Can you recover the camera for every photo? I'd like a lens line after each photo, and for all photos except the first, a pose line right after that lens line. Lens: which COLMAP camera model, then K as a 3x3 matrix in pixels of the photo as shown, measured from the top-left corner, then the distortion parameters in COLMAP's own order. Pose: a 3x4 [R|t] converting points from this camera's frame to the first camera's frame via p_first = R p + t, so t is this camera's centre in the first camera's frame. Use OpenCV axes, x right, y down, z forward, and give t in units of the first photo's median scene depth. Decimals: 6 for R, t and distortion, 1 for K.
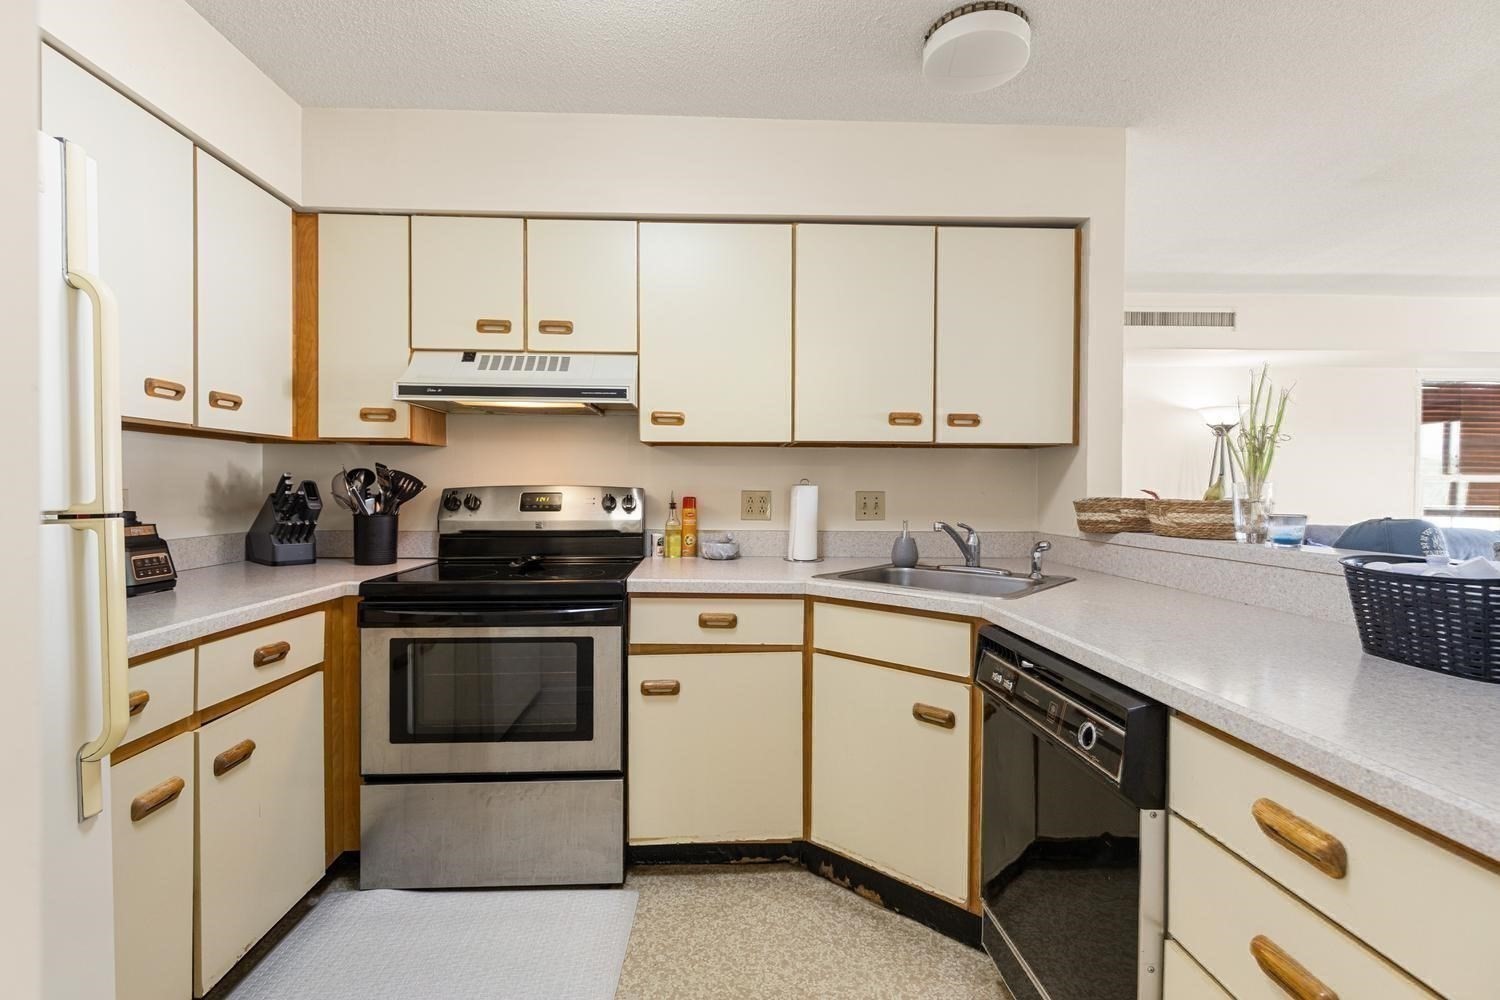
lens RADIAL K [[677.8, 0, 720.2], [0, 677.8, 498.1], [0, 0, 1]] dist [0.007624, -0.001183]
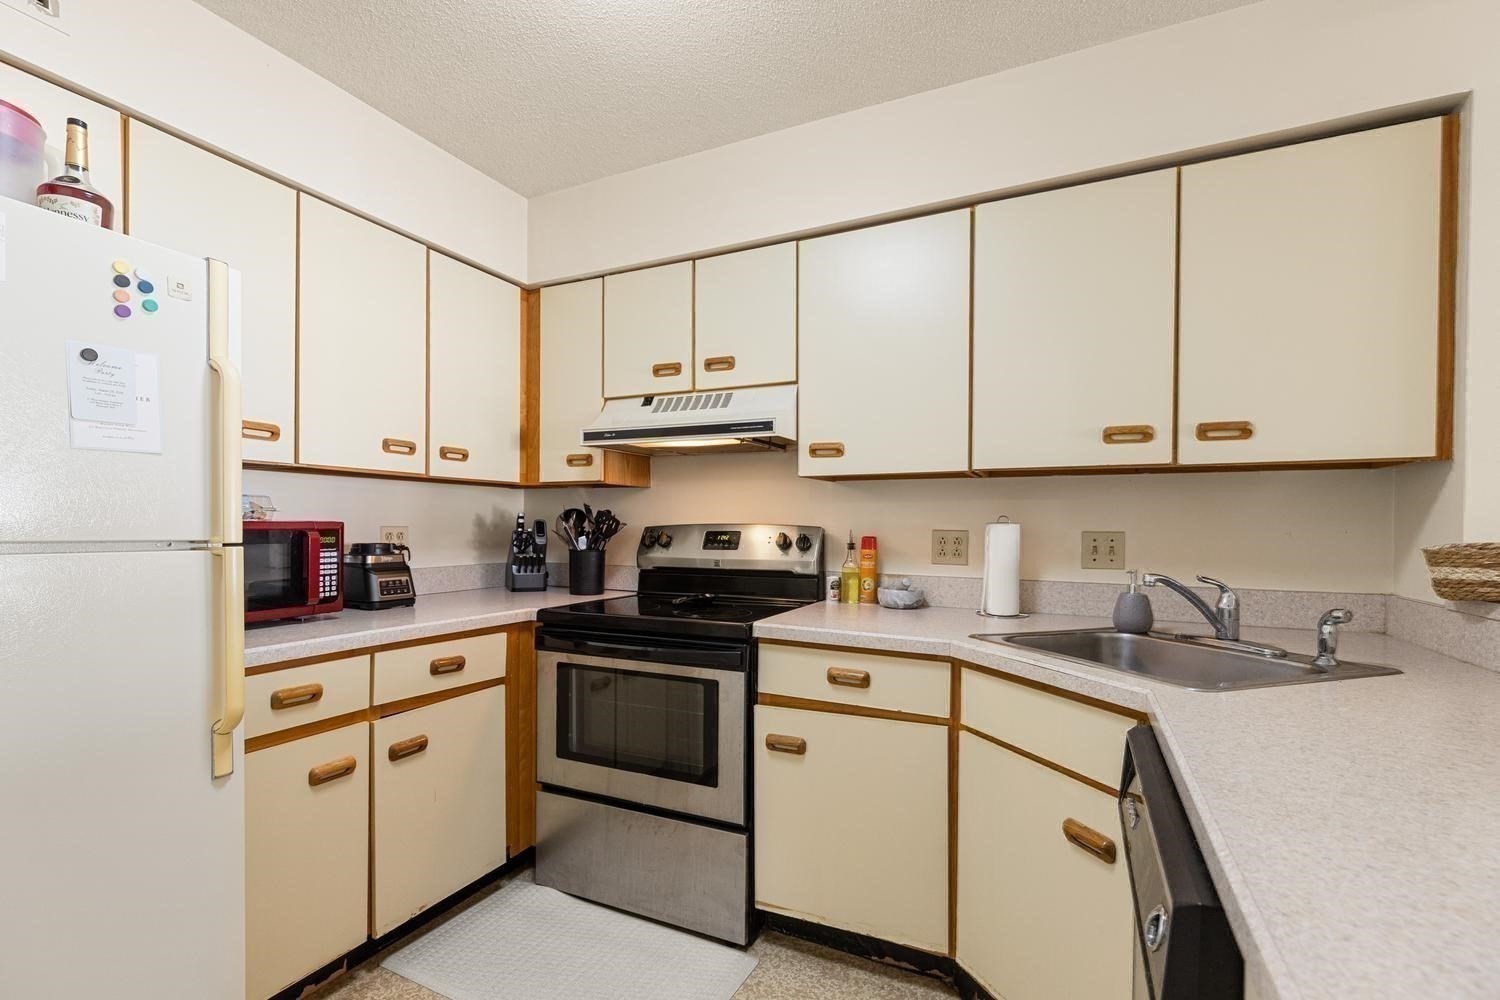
lens RADIAL K [[677.8, 0, 731.3], [0, 677.8, 535.4], [0, 0, 1]] dist [0.007624, -0.001183]
pose [[0.883968, 0.007941, -0.467480, 0.259464], [-0.009887, 0.999950, -0.001711, 0.000047], [0.467443, 0.006134, 0.884002, 0.146848]]
